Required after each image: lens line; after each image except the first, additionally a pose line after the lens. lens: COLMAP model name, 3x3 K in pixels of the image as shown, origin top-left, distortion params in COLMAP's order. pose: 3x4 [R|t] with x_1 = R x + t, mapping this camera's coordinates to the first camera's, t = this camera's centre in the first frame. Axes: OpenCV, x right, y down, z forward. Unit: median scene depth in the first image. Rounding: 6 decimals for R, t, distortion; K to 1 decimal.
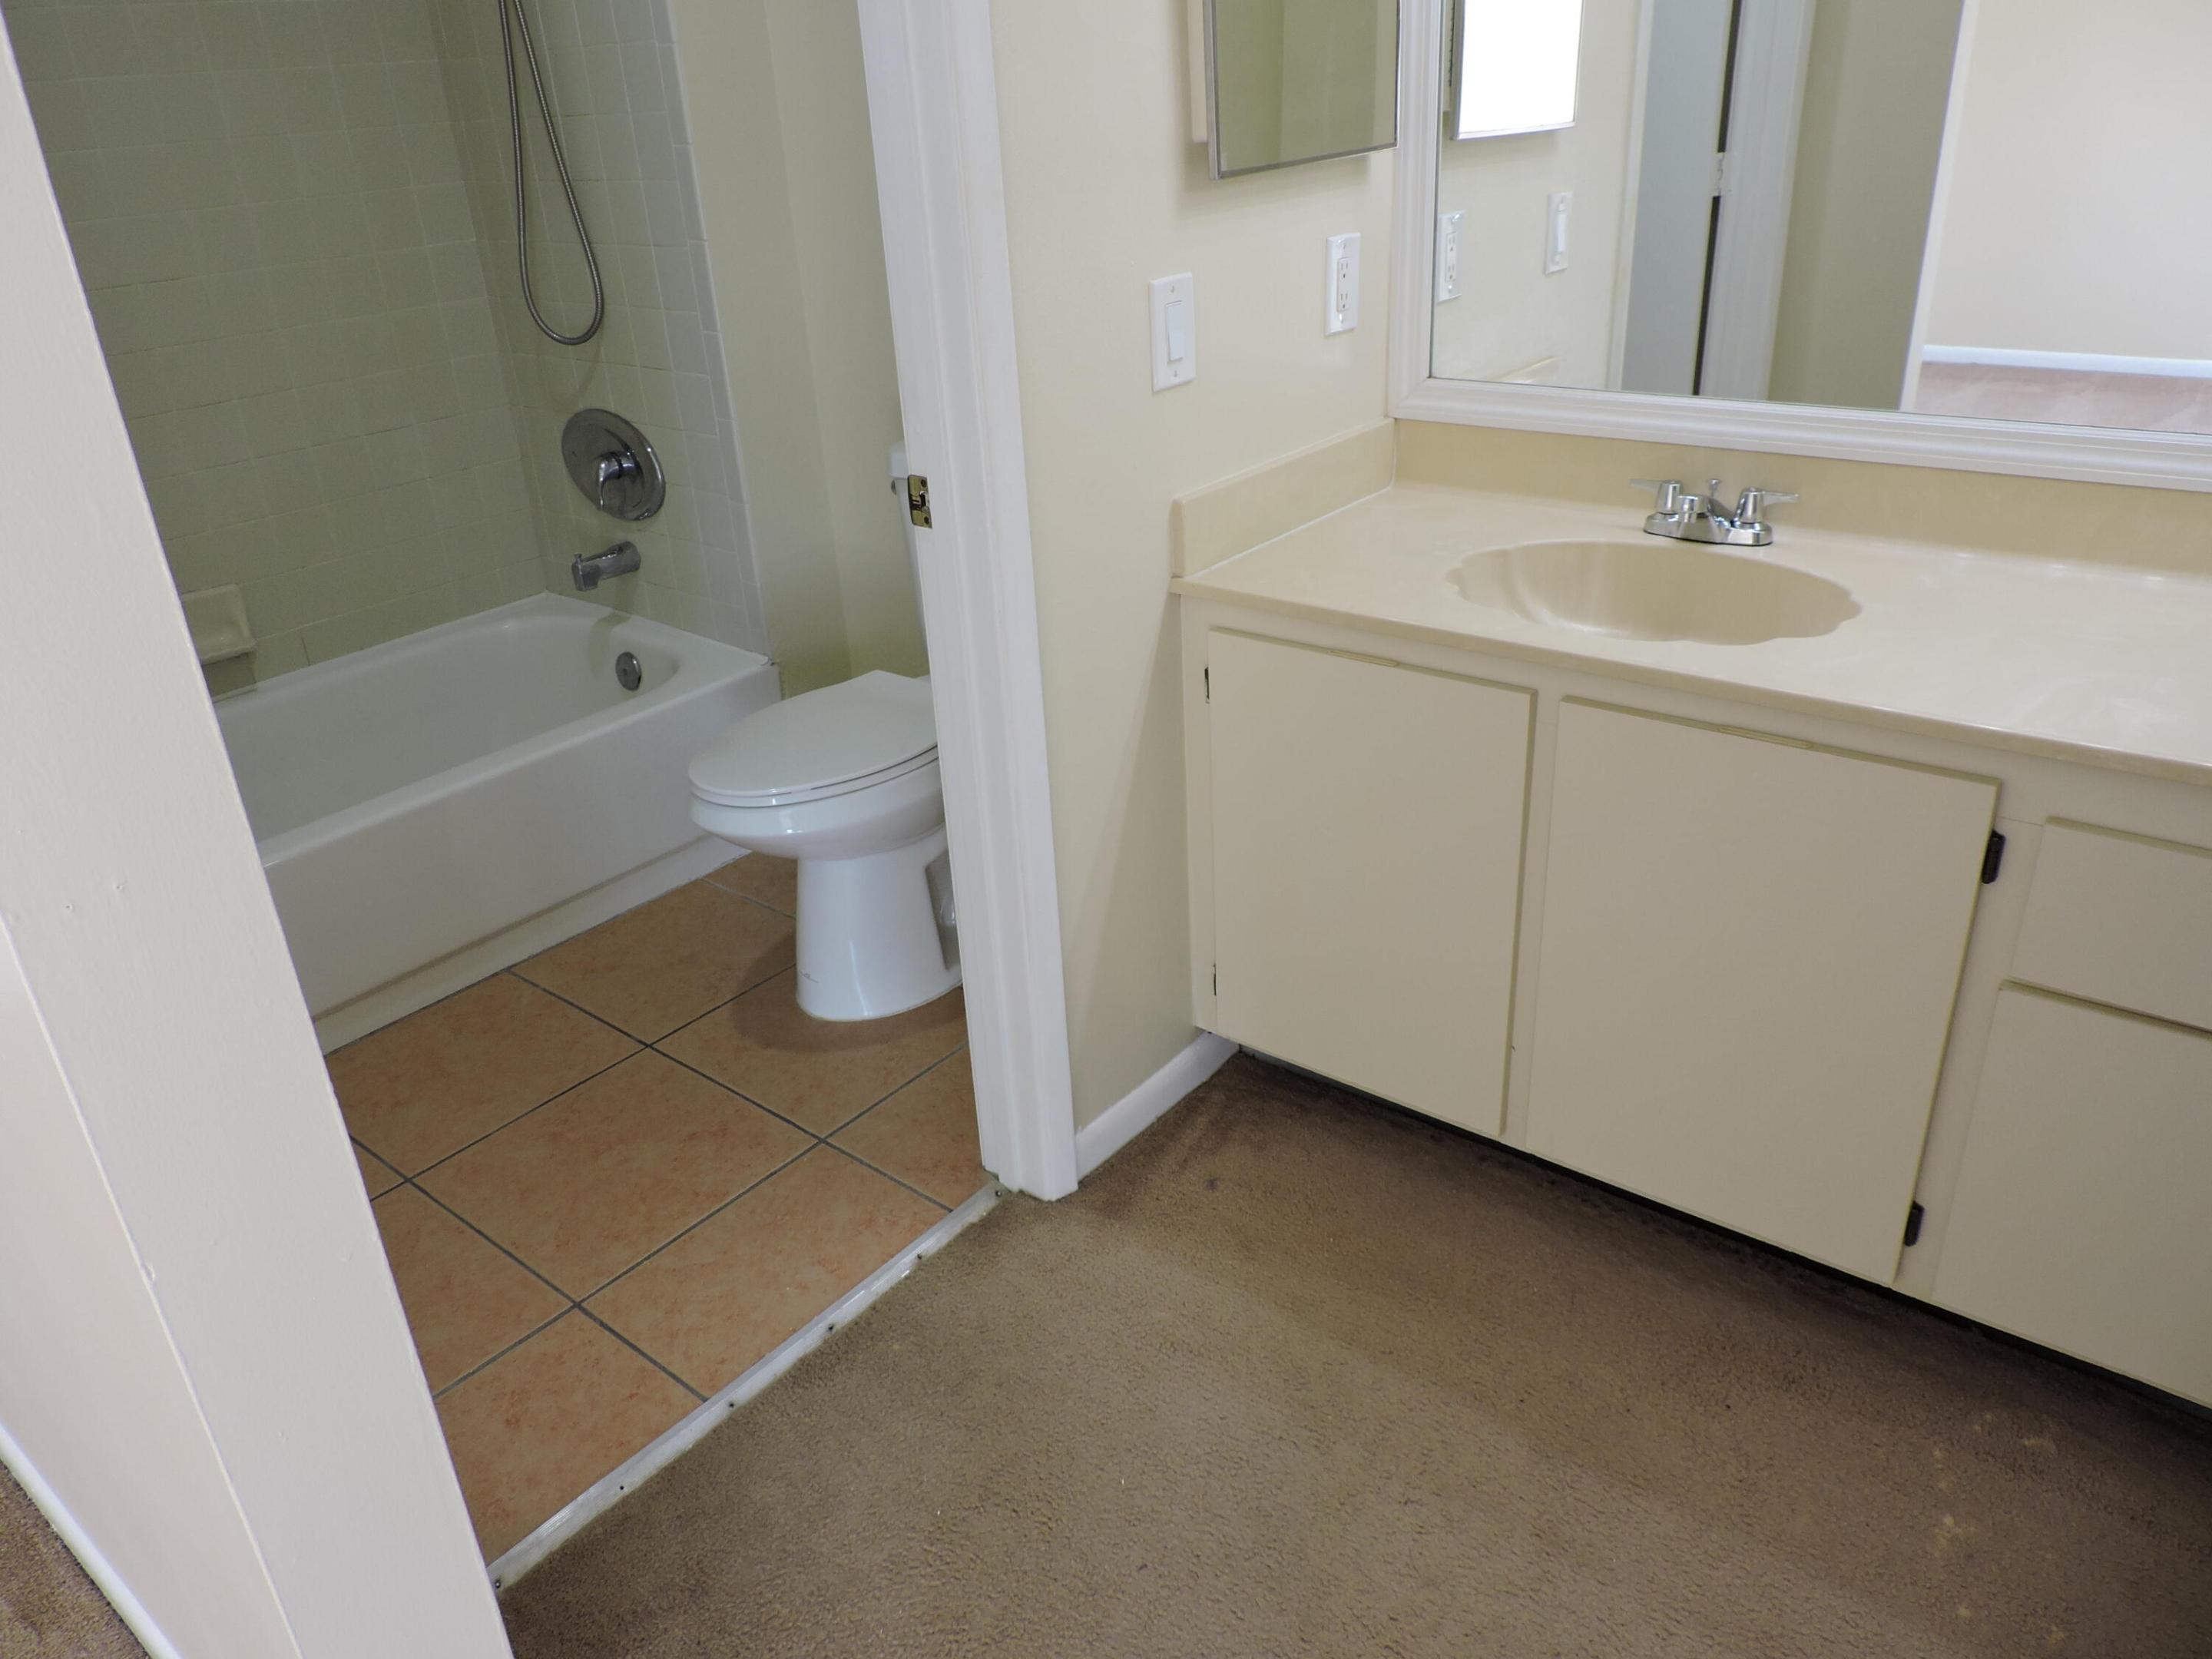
lens RADIAL K [[1581.3, 0, 1100.6], [0, 1581.3, 829.0], [0, 0, 1]] dist [-0.009814, -0.003975]
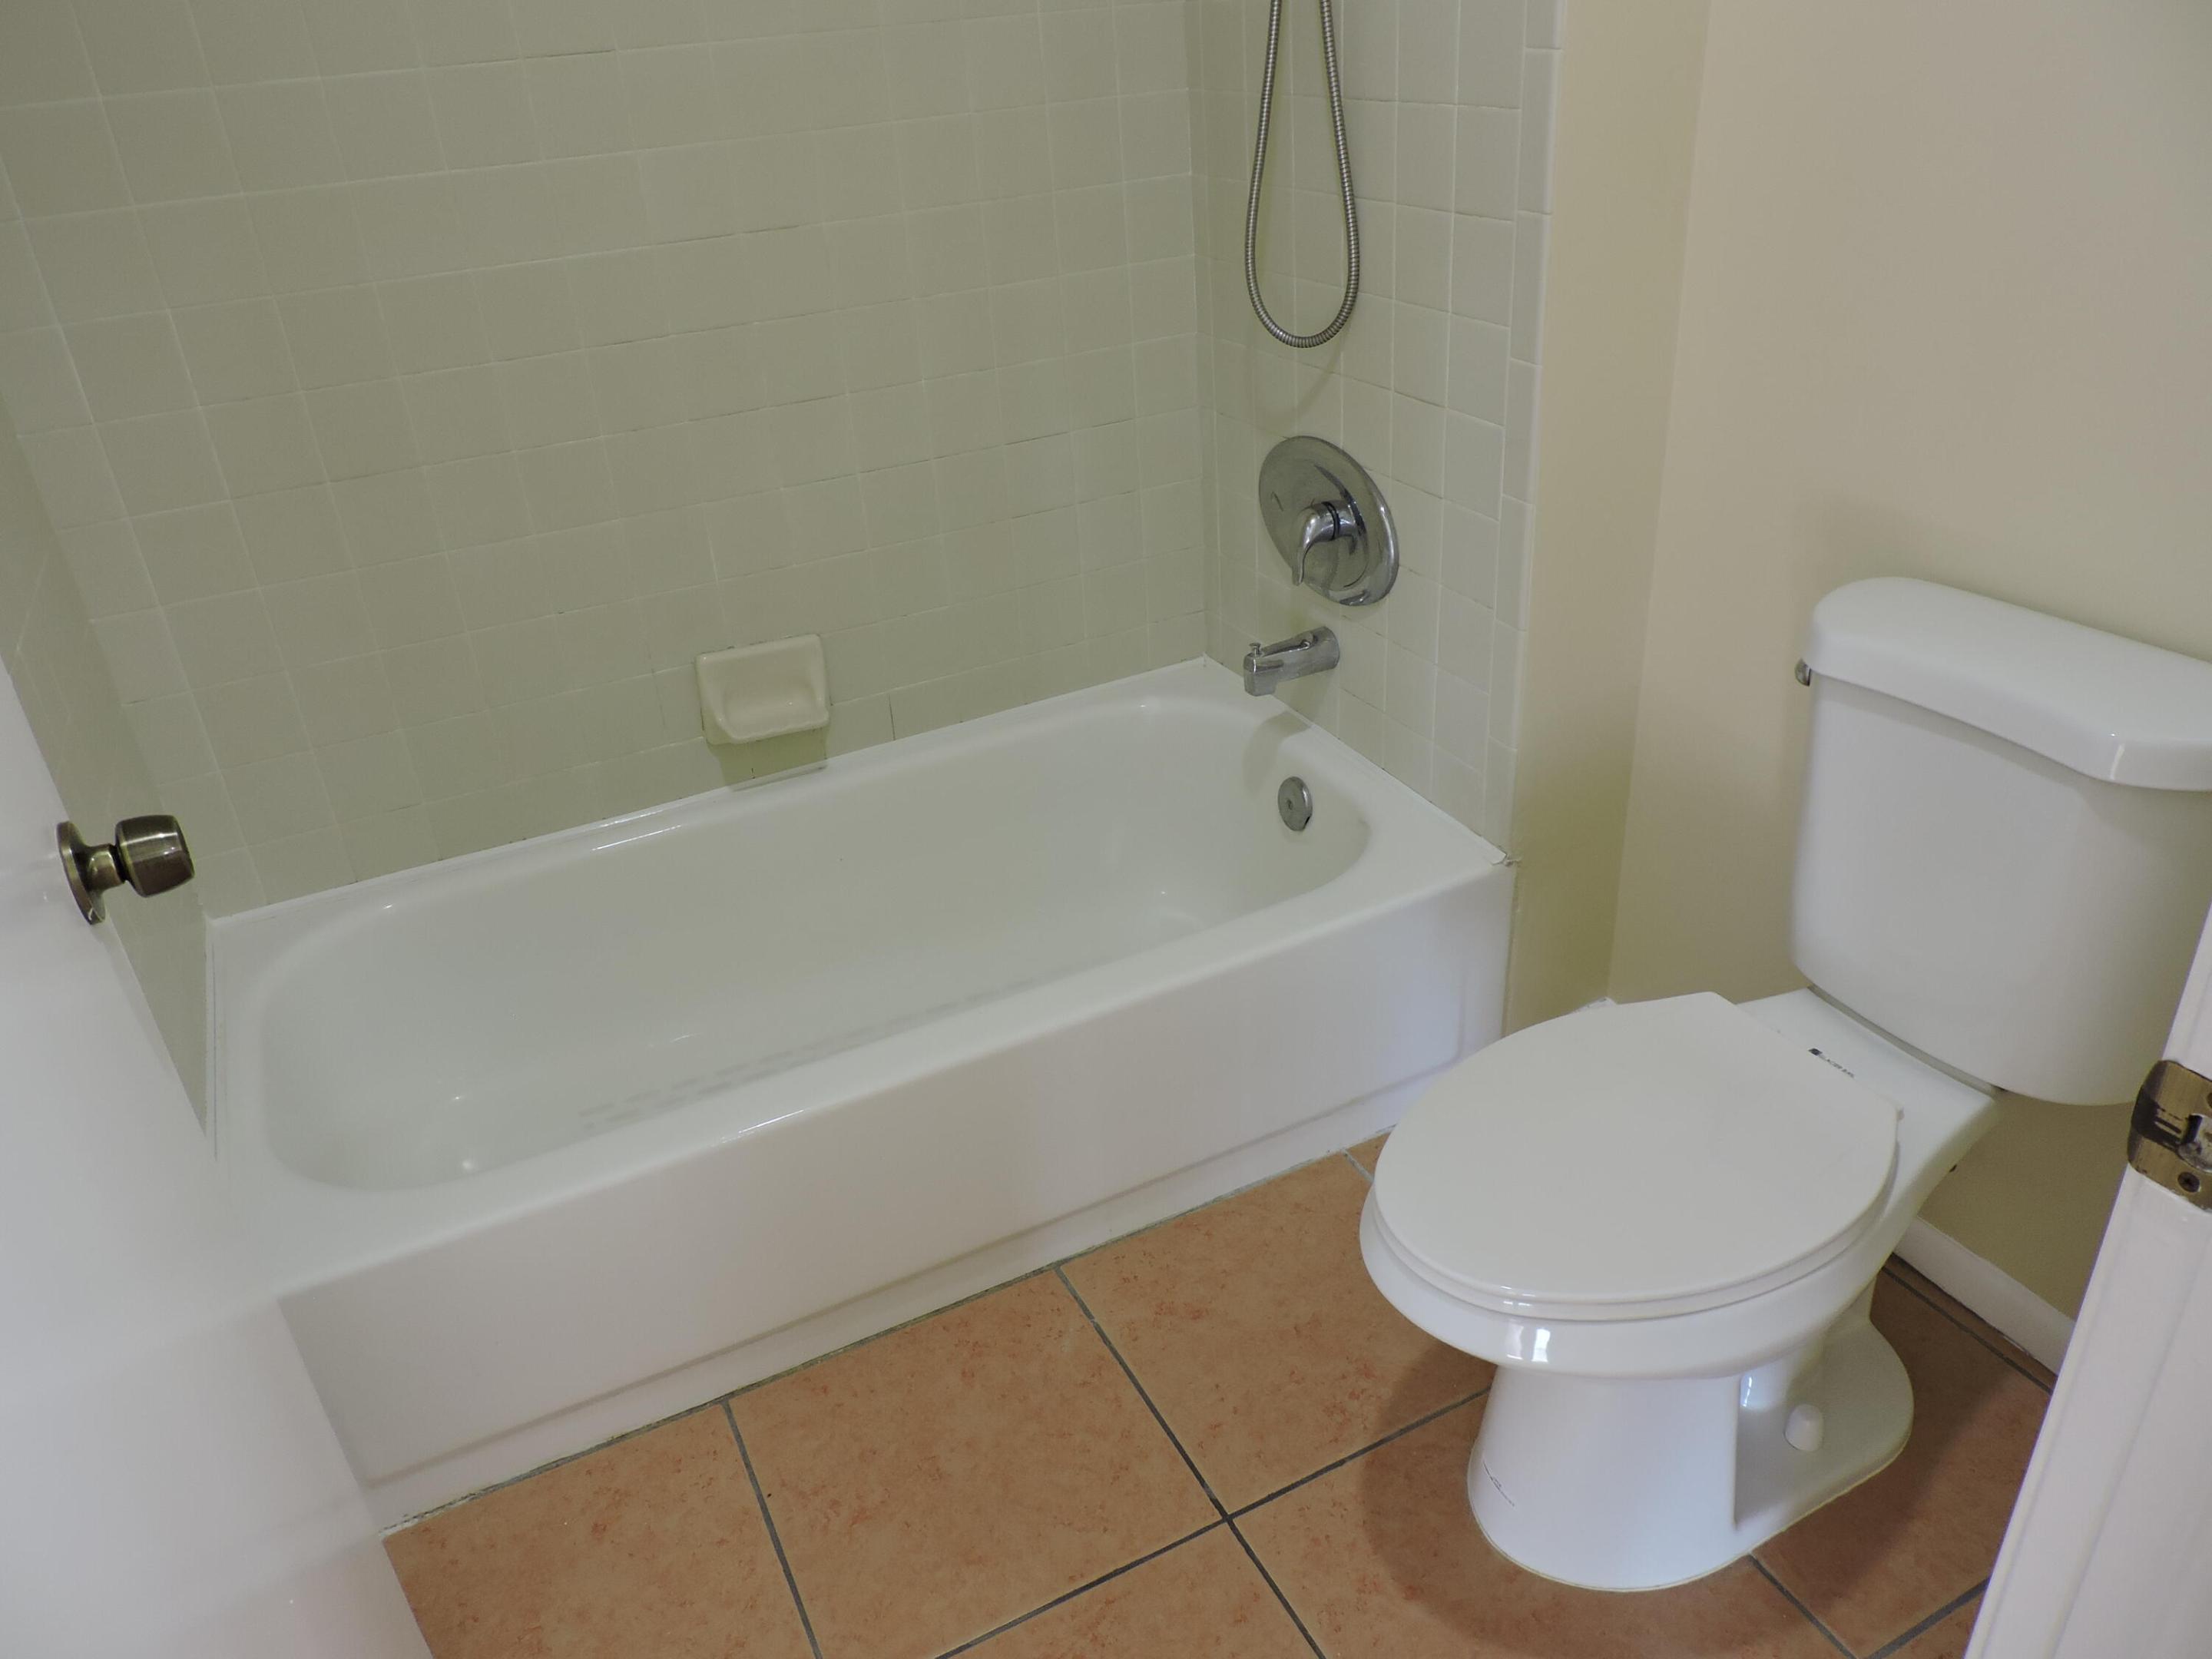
lens RADIAL K [[1581.3, 0, 1097.6], [0, 1581.3, 839.4], [0, 0, 1]] dist [-0.009814, -0.003975]
pose [[0.912401, 0.190405, -0.362312, -0.129870], [-0.162783, 0.980994, 0.105607, -0.157158], [0.375534, -0.037377, 0.926055, 0.336597]]
